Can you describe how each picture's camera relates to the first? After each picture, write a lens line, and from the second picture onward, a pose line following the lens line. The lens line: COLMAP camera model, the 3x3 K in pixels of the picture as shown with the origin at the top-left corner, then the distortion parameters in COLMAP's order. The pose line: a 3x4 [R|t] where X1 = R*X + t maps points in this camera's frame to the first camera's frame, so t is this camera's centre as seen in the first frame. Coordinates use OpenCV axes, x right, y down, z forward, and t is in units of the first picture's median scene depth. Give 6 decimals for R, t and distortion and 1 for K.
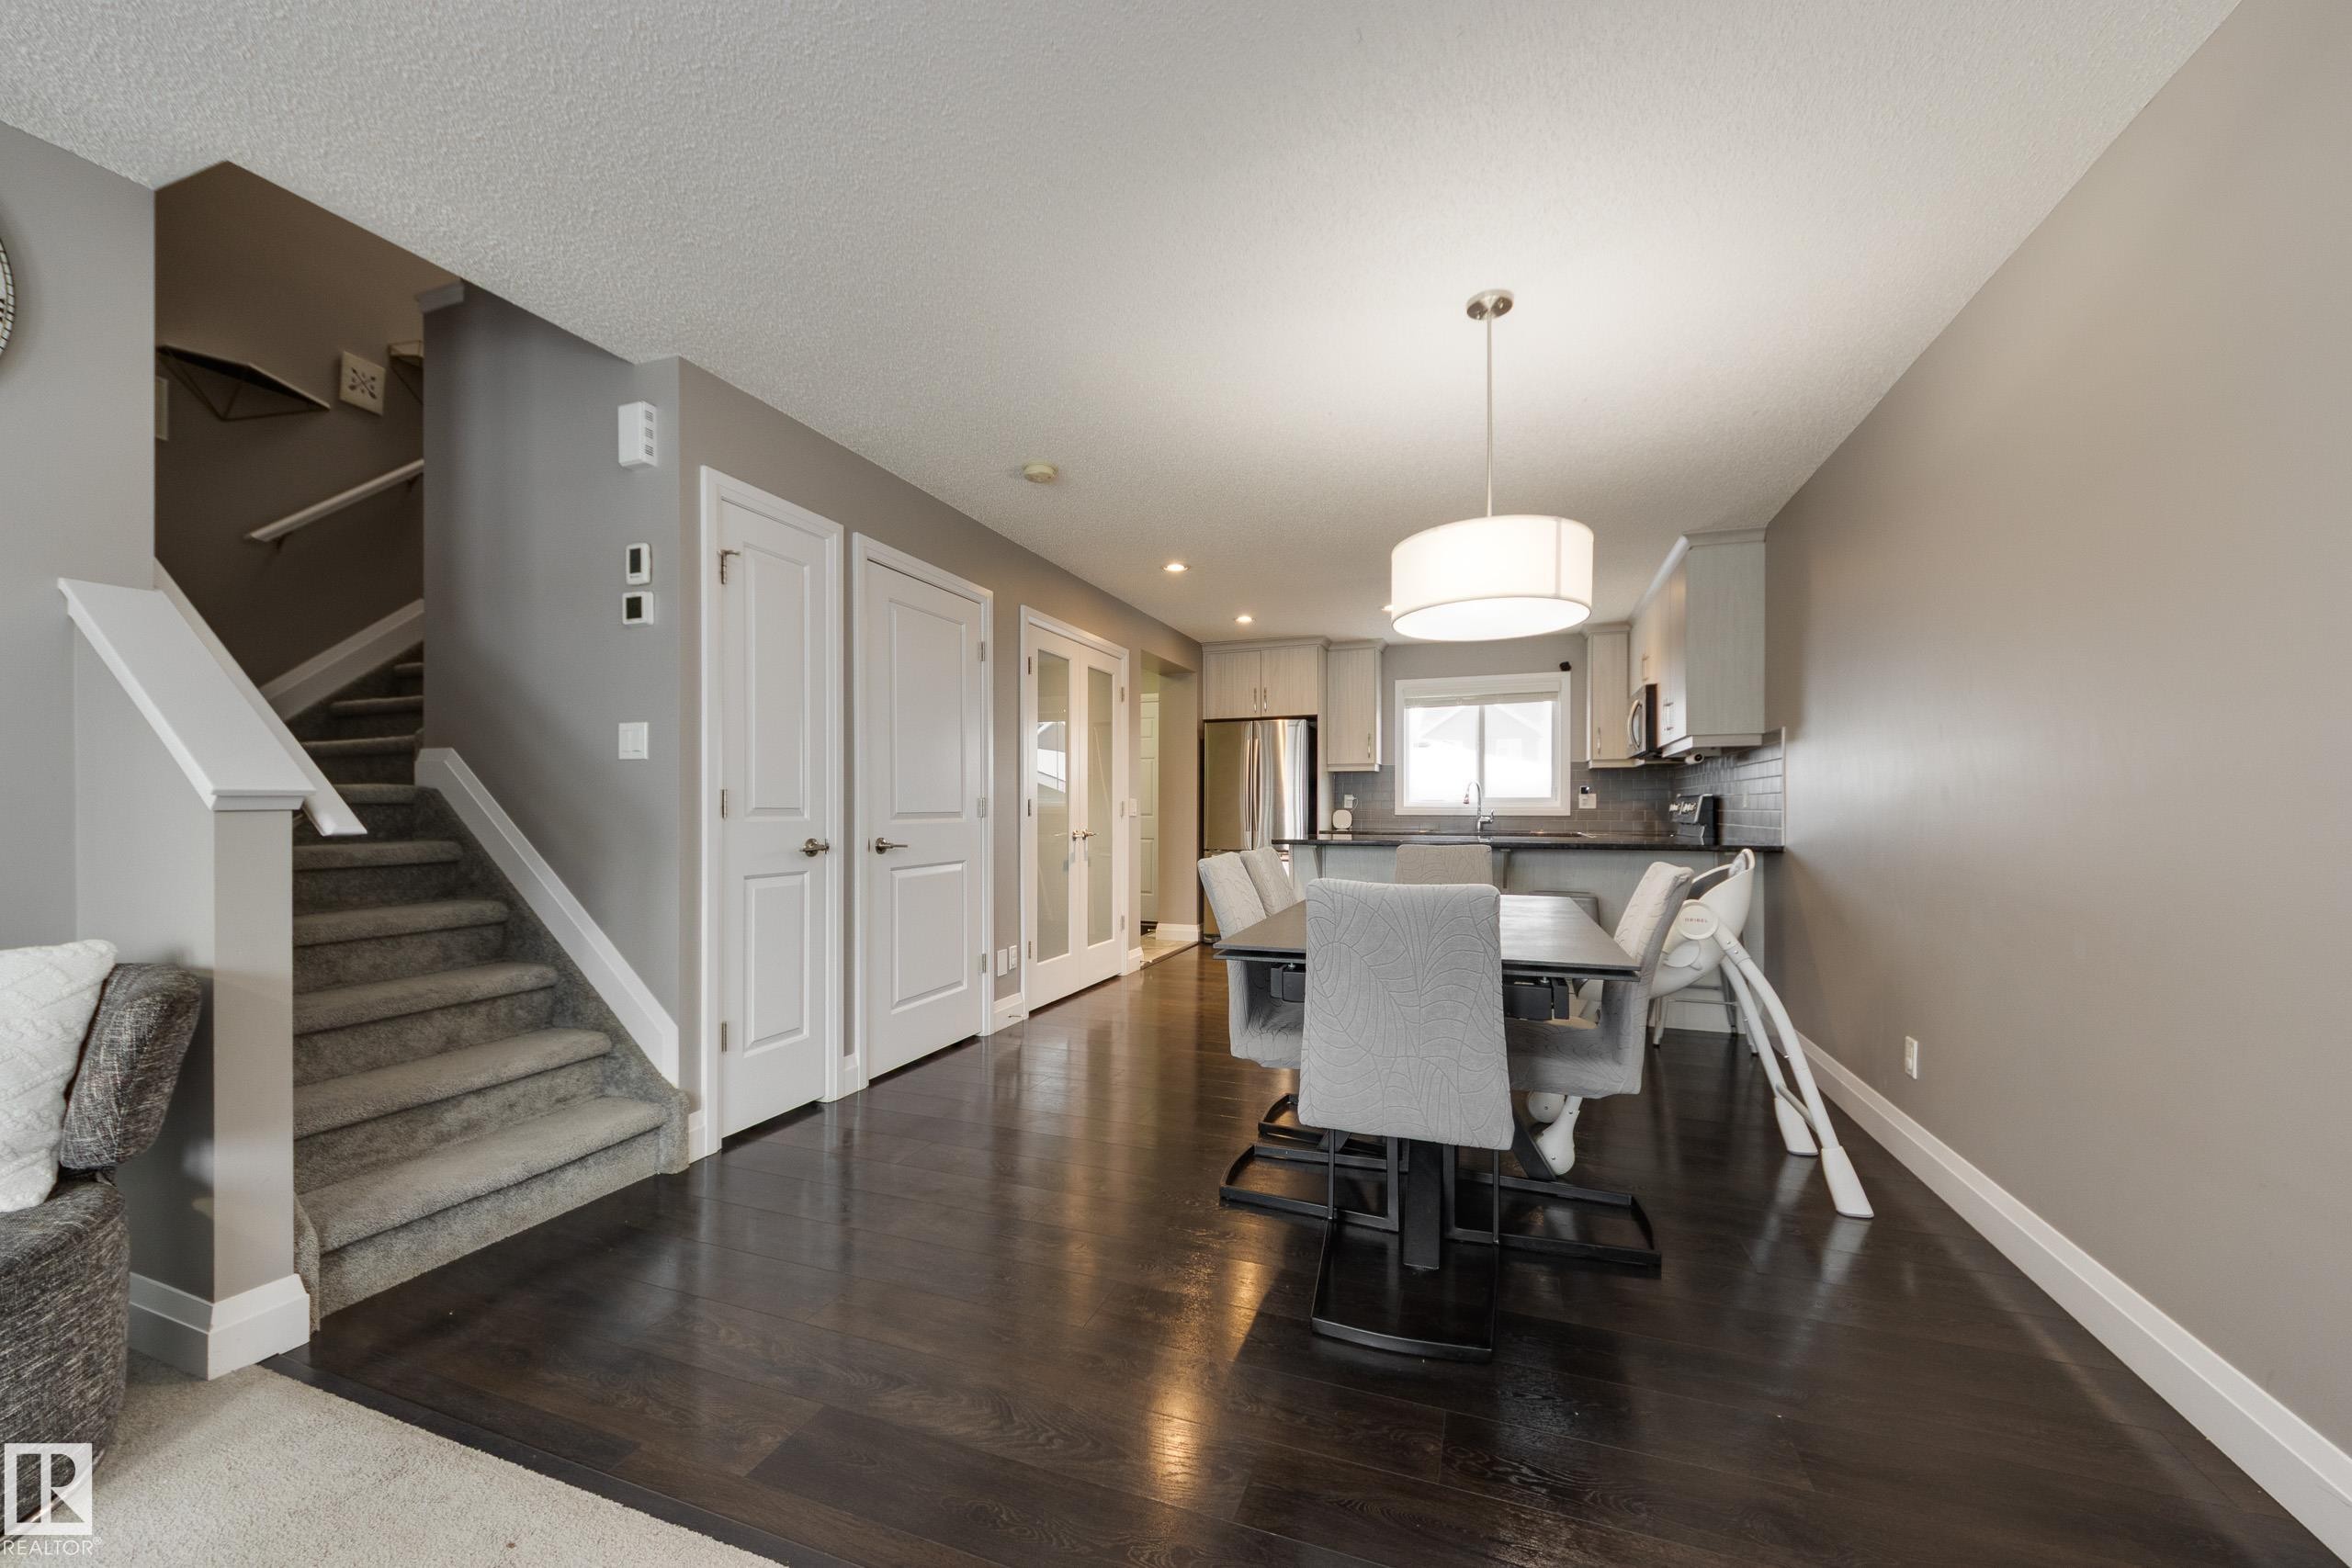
lens RADIAL K [[906.0, 0, 1171.3], [0, 906.0, 801.1], [0, 0, 1]] dist [0.014703, -0.007781]
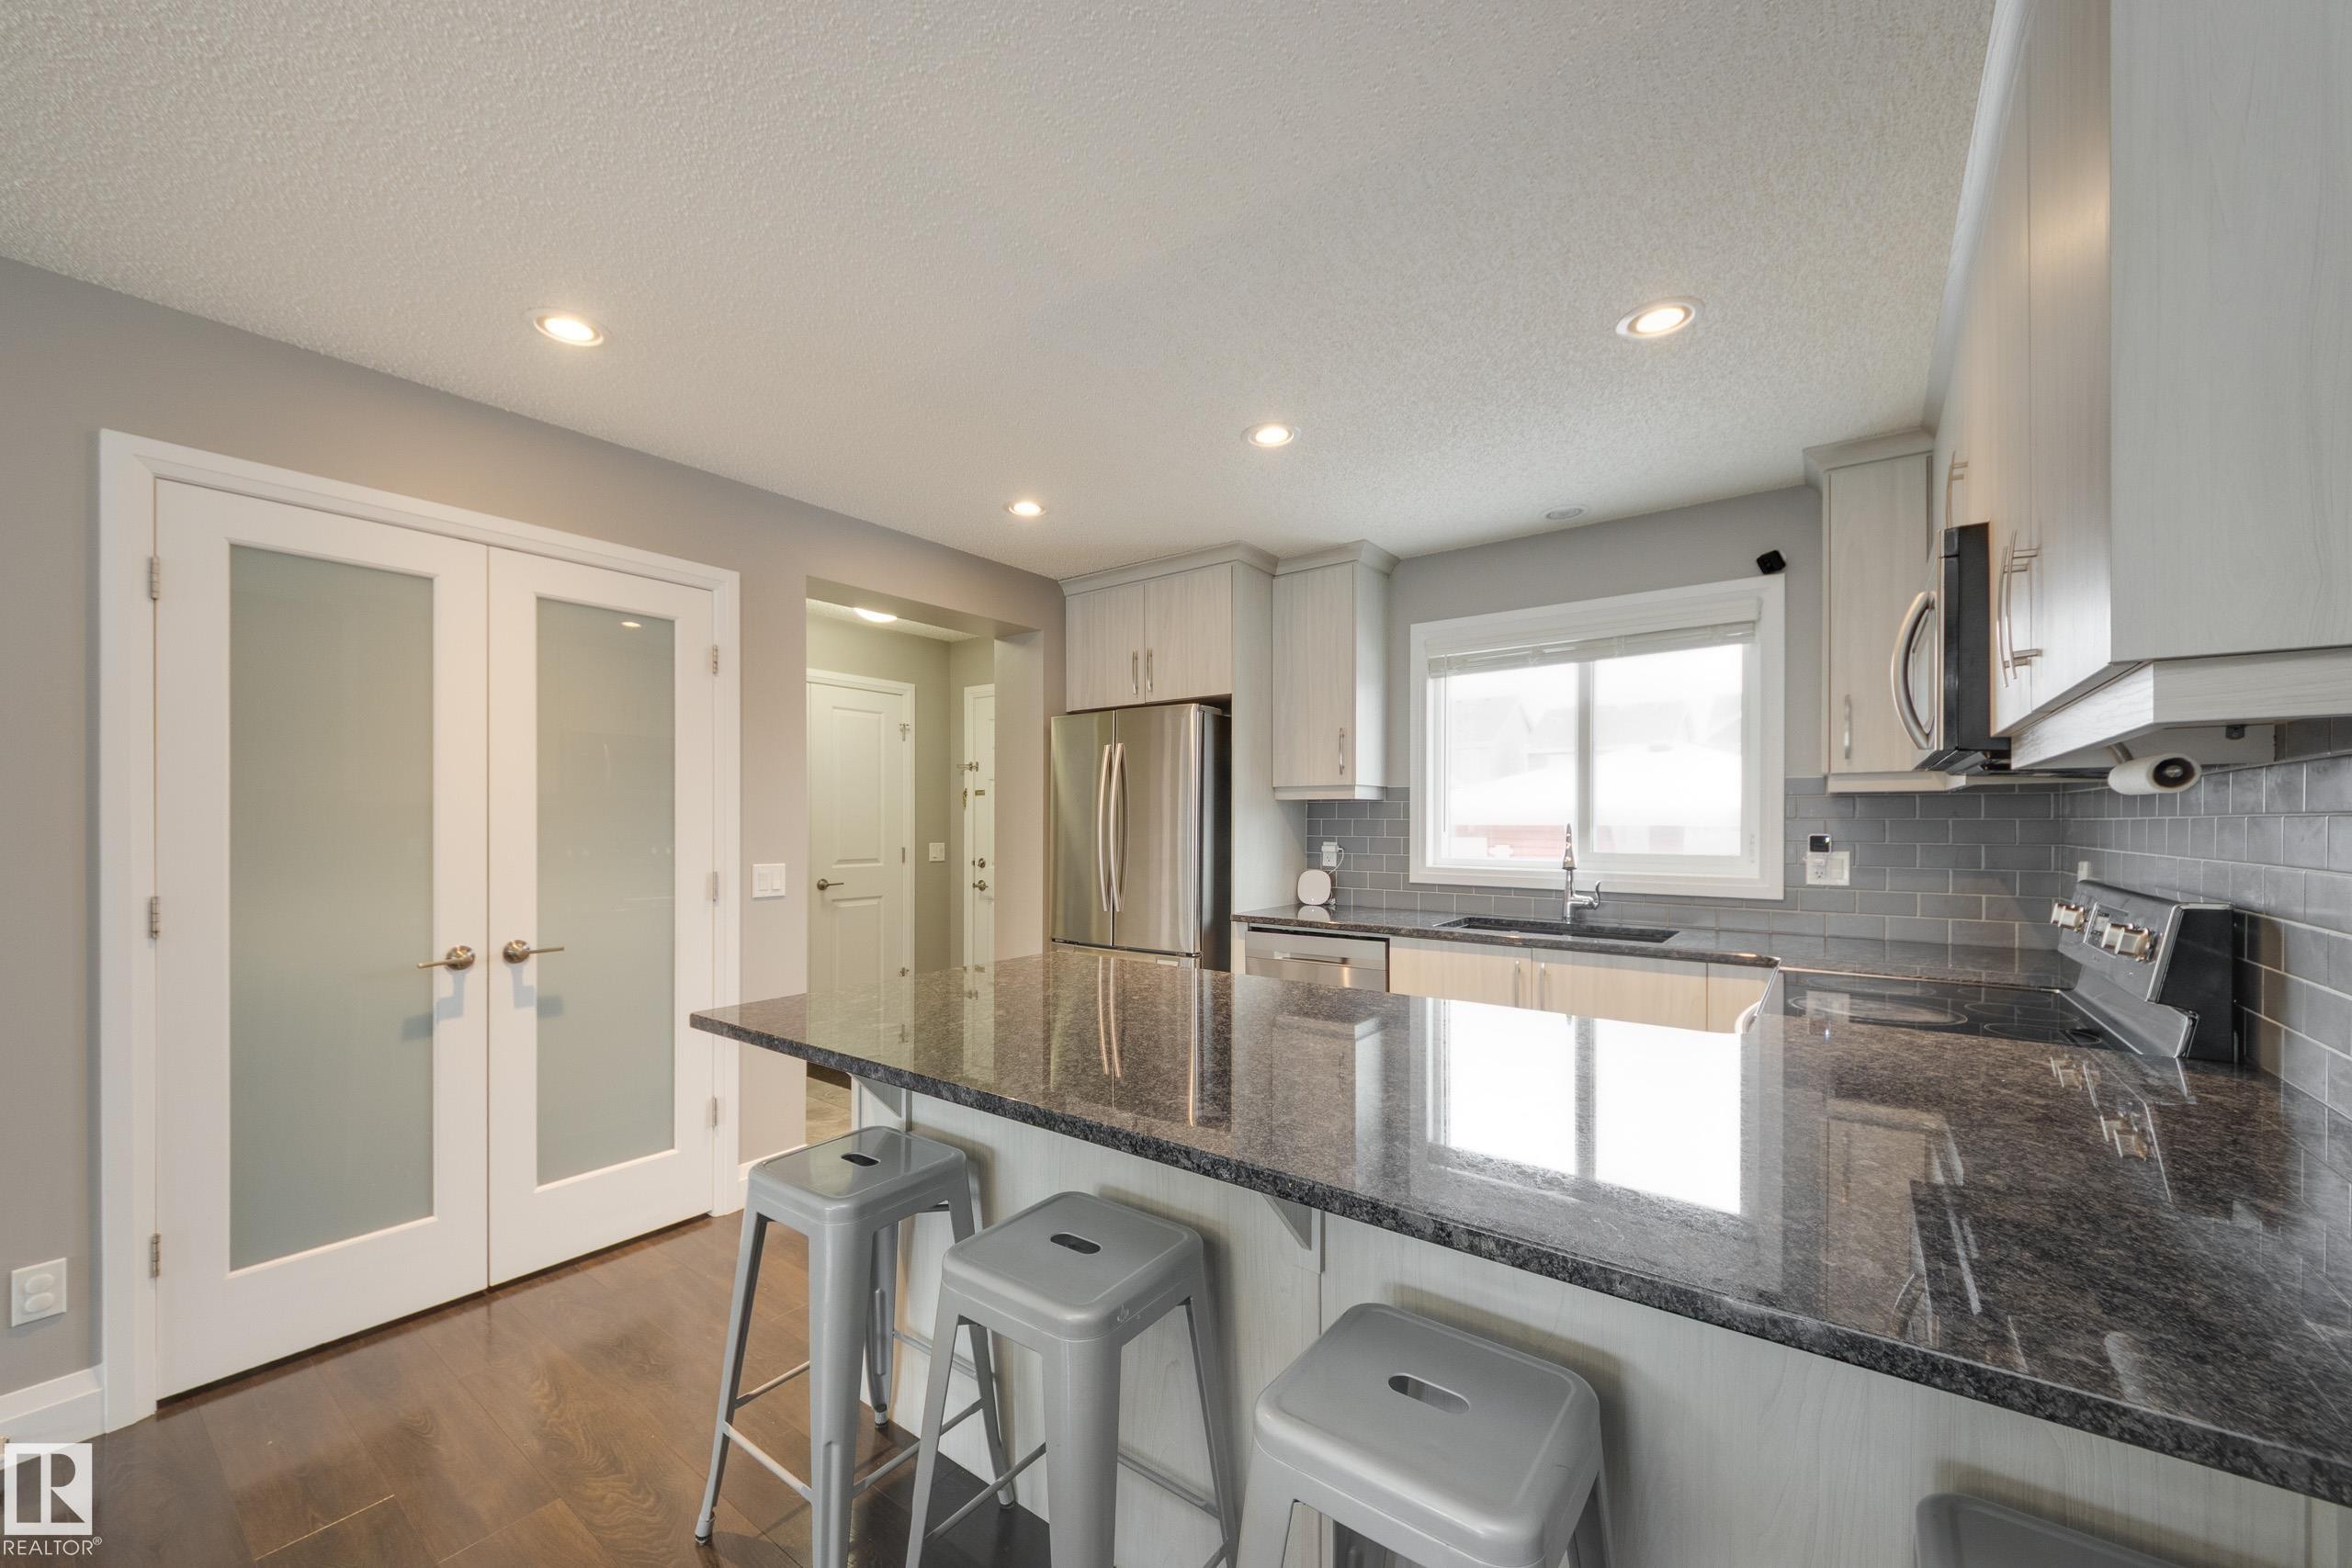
lens RADIAL K [[906.0, 0, 1169.6], [0, 906.0, 816.2], [0, 0, 1]] dist [0.014703, -0.007781]
pose [[0.959054, -0.001473, -0.283220, 0.279828], [0.002283, 0.999994, 0.002530, -0.026364], [0.283215, -0.003073, 0.959052, 0.493599]]
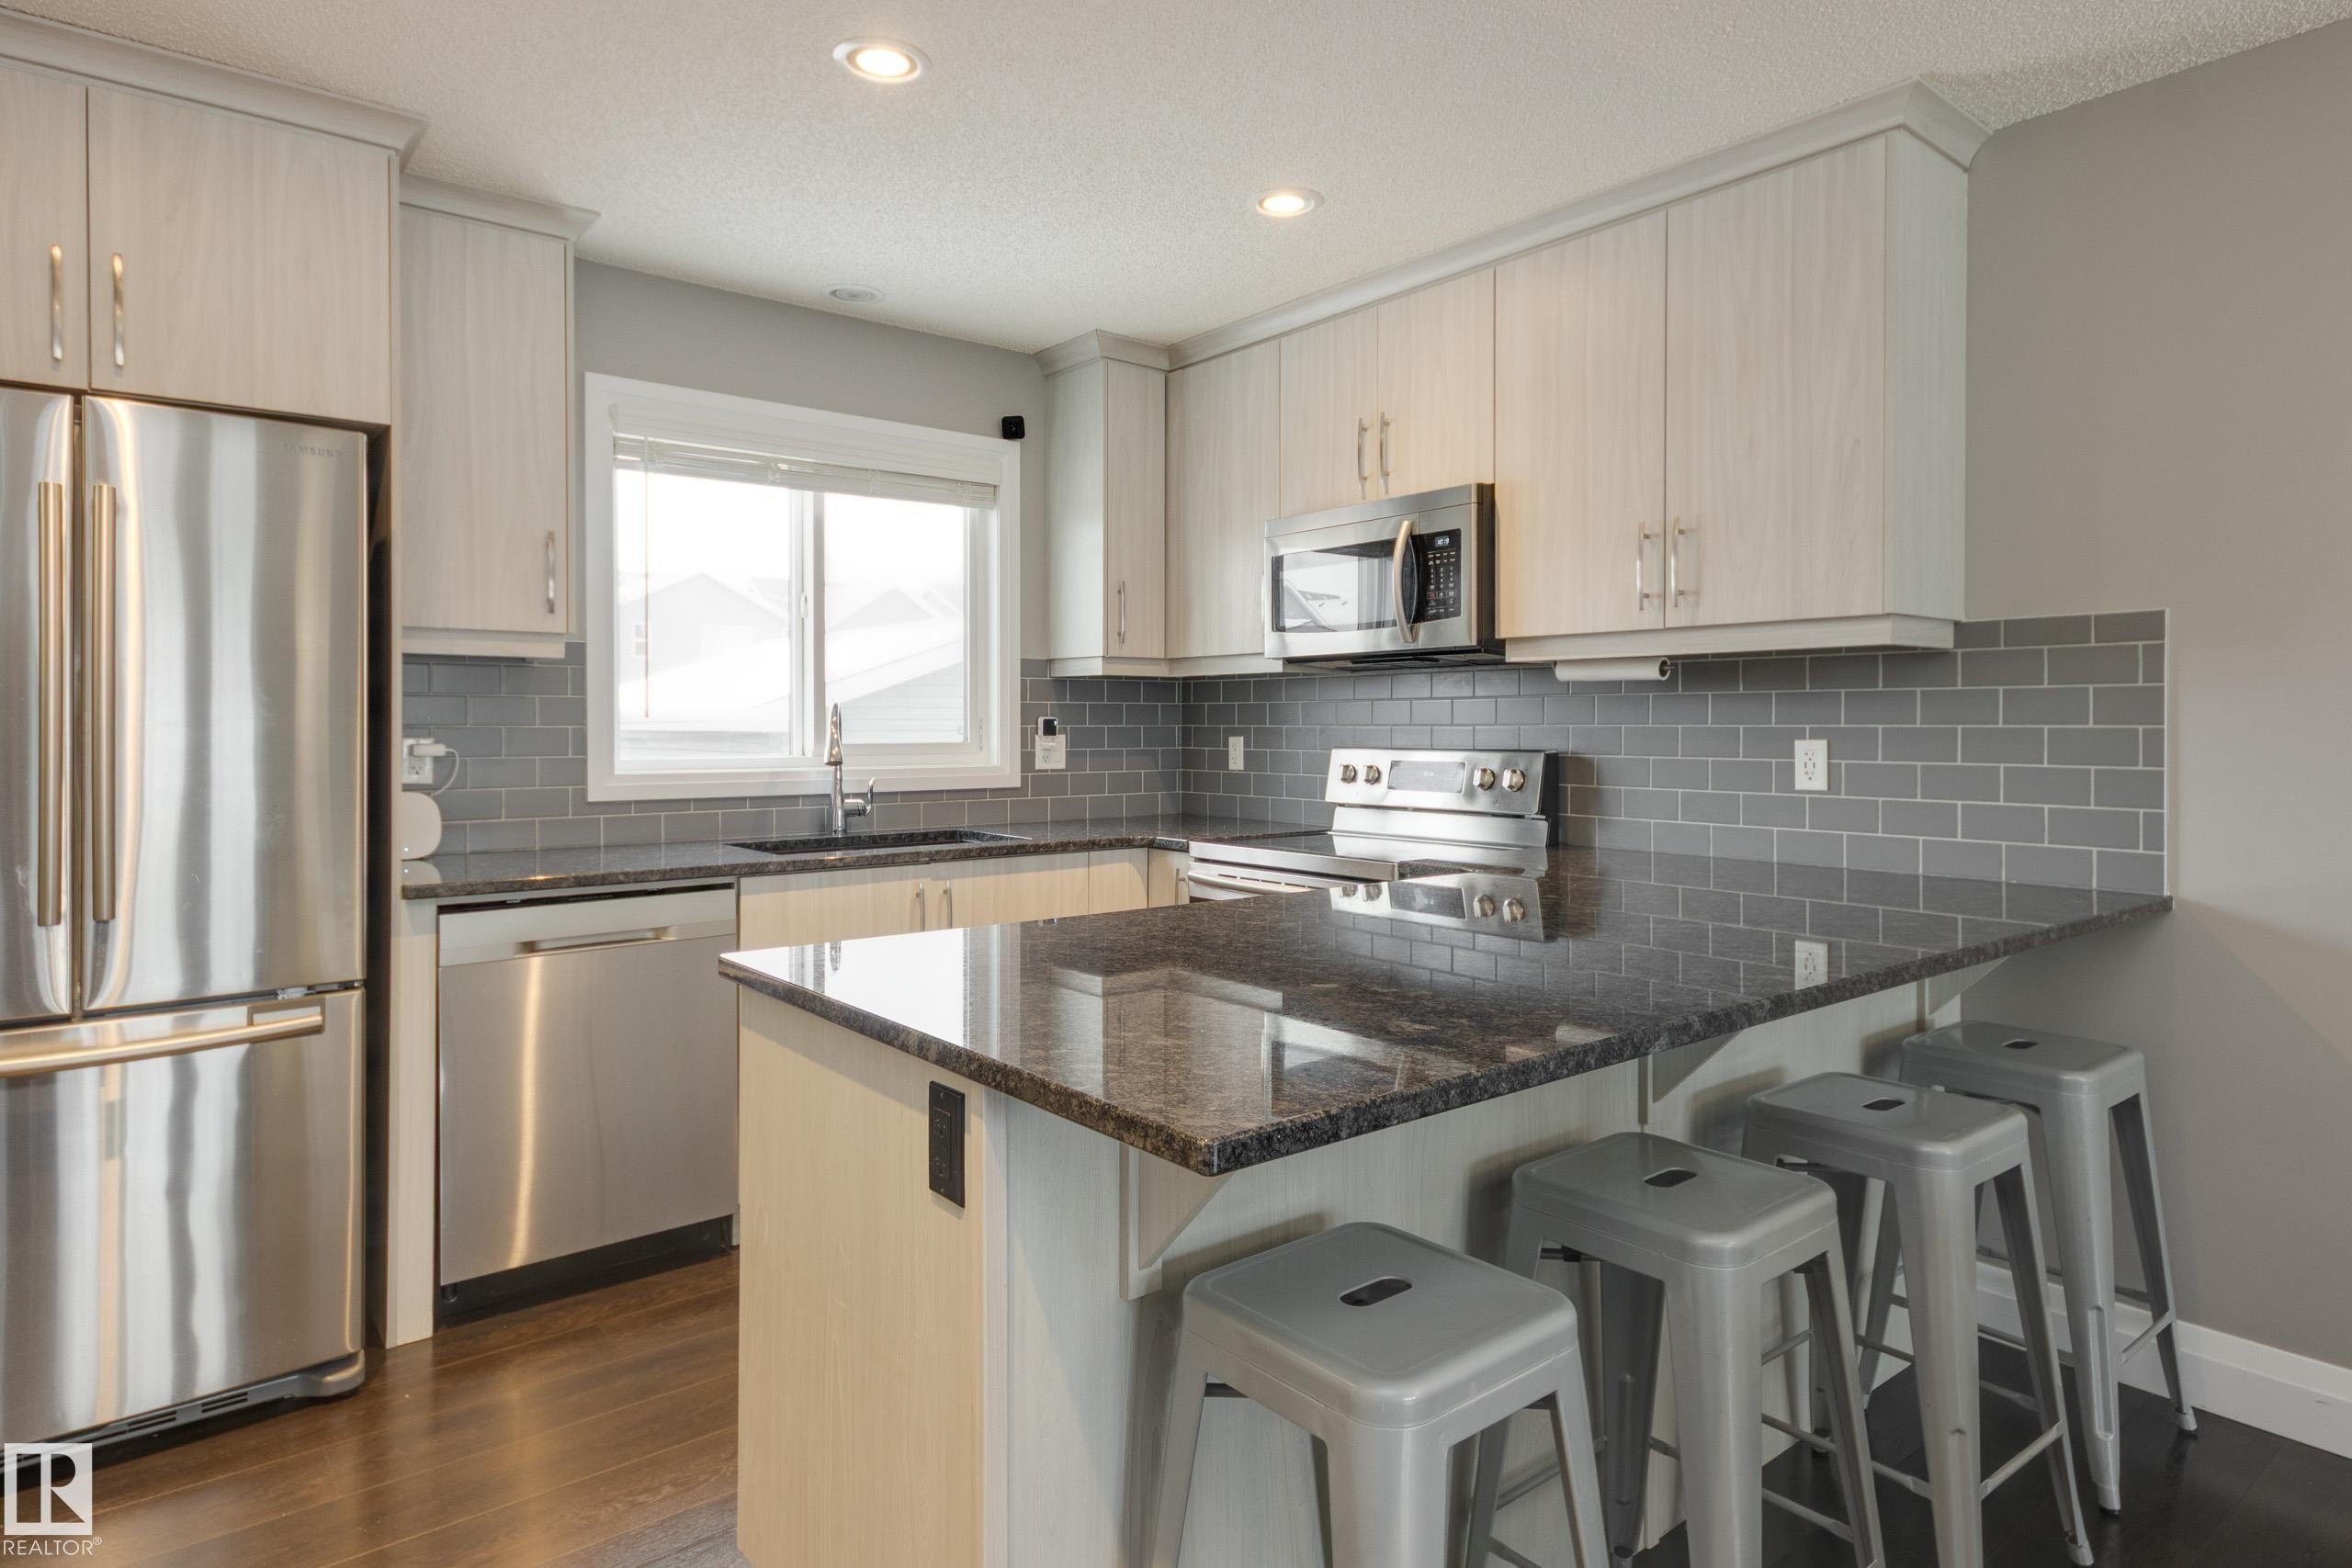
lens RADIAL K [[1324.1, 0, 1184.0], [0, 1324.1, 726.1], [0, 0, 1]] dist [0.024197, -0.009887]
pose [[0.498365, -0.003539, 0.866960, -0.053179], [-0.007003, 0.999943, 0.008108, -0.017337], [-0.866939, -0.010112, 0.498312, 0.633090]]
